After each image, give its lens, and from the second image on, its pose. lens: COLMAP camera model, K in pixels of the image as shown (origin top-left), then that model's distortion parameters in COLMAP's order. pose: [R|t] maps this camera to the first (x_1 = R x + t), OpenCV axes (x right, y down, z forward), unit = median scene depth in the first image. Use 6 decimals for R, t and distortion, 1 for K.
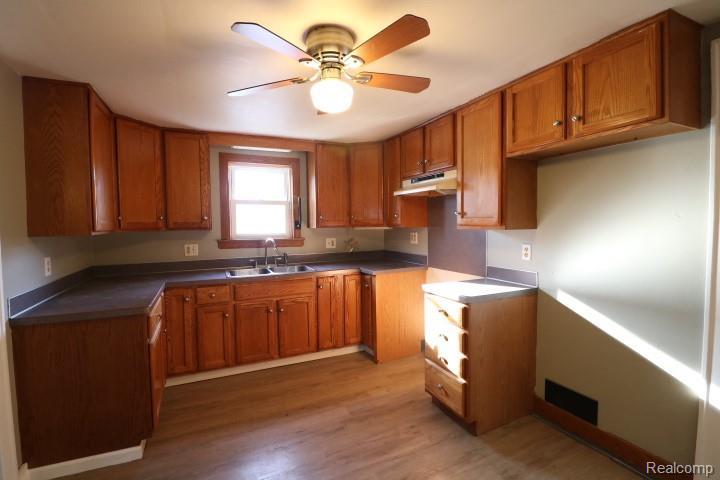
lens RADIAL K [[332.0, 0, 356.1], [0, 332.0, 236.0], [0, 0, 1]] dist [0.001369, -0.011529]
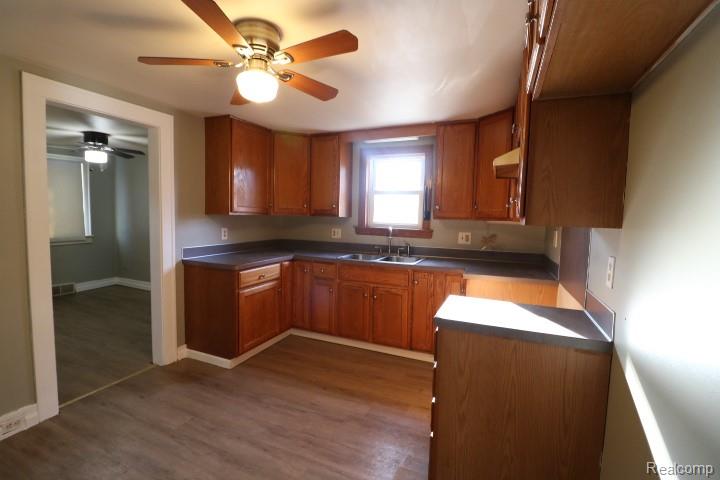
lens RADIAL K [[332.0, 0, 356.1], [0, 332.0, 236.0], [0, 0, 1]] dist [0.001369, -0.011529]
pose [[0.669435, 0.072797, -0.739296, 0.487056], [-0.062359, 0.997181, 0.041725, -0.003082], [0.740249, 0.018169, 0.672087, 0.269538]]
